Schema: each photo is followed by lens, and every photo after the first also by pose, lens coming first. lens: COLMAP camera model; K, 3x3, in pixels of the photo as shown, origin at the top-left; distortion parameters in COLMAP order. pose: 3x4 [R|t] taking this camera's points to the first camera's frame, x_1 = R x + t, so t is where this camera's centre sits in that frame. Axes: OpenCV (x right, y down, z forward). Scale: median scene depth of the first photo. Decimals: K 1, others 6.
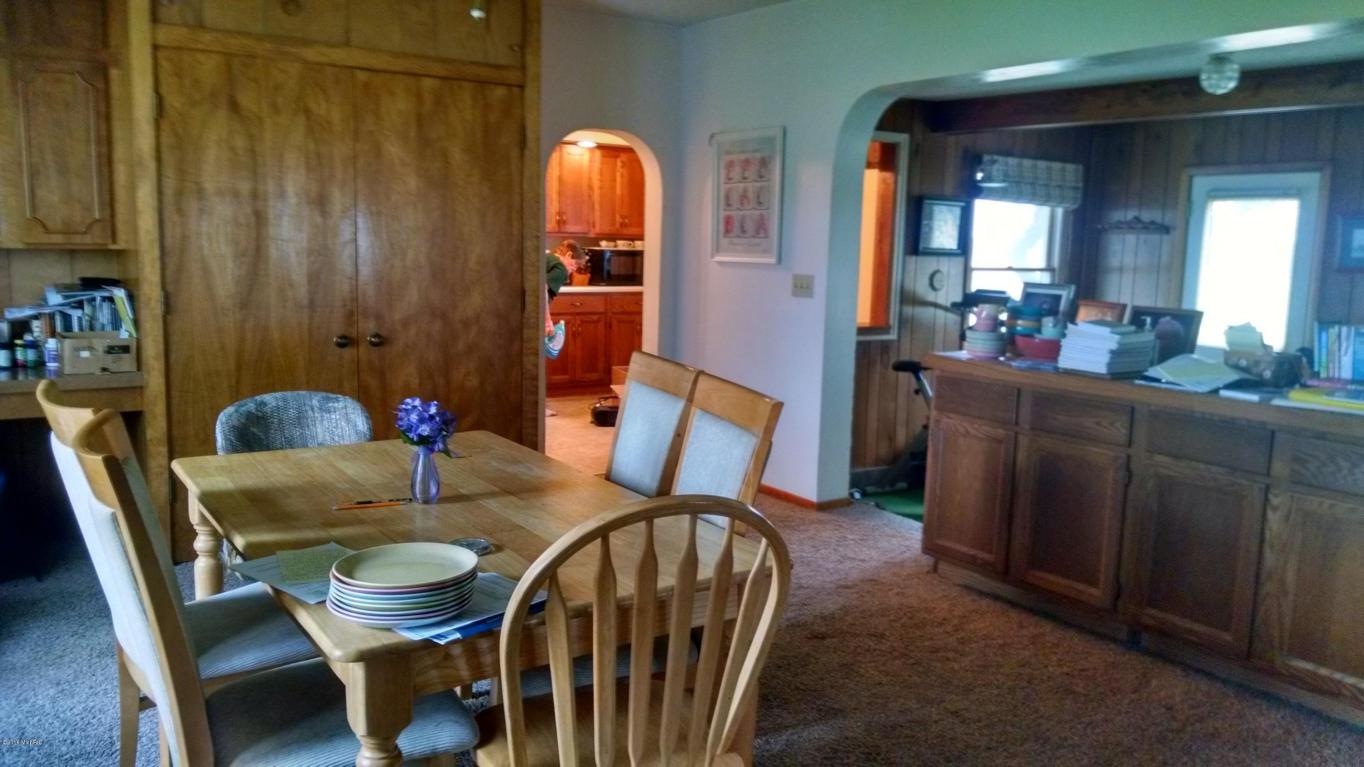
lens RADIAL K [[1023.2, 0, 682.0], [0, 1023.2, 383.5], [0, 0, 1]] dist [0.075270, -0.139538]
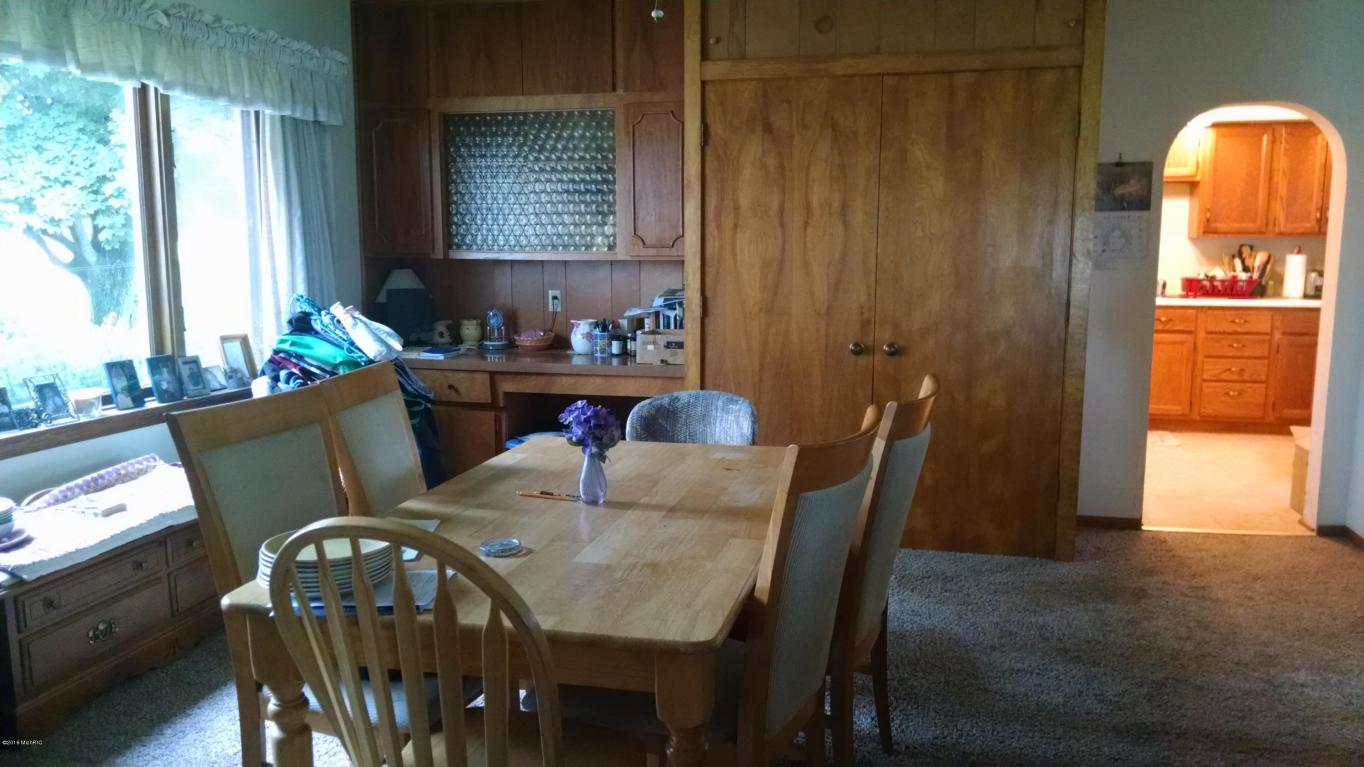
lens RADIAL K [[1023.2, 0, 682.0], [0, 1023.2, 383.5], [0, 0, 1]] dist [0.075270, -0.139538]
pose [[0.689446, 0.077742, -0.720154, 0.295731], [-0.084395, 0.996074, 0.026731, -0.020850], [0.719404, 0.042348, 0.693300, 0.192799]]
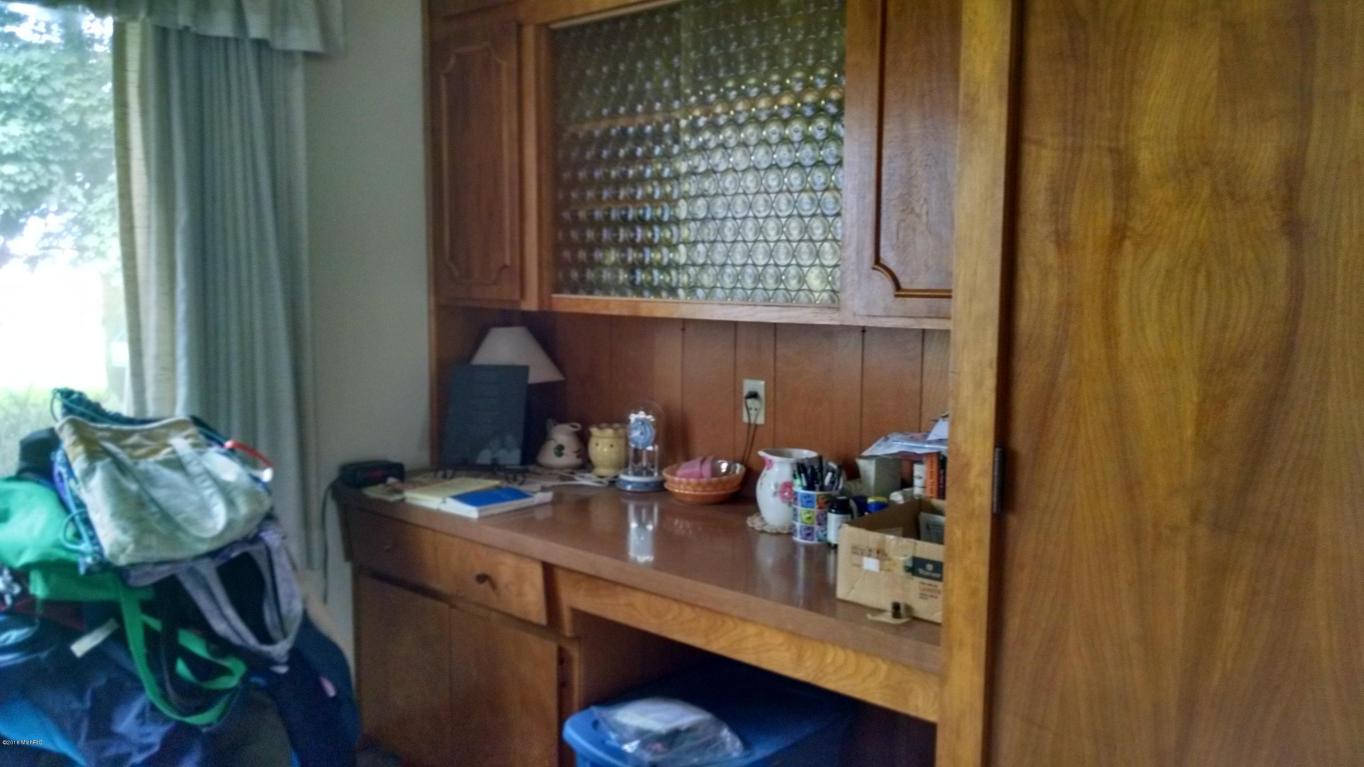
lens RADIAL K [[1023.2, 0, 682.0], [0, 1023.2, 383.5], [0, 0, 1]] dist [0.075270, -0.139538]
pose [[0.270459, 0.083066, -0.959141, -0.170638], [-0.134320, 0.989782, 0.047844, -0.111385], [0.953315, 0.115891, 0.278853, 0.753341]]
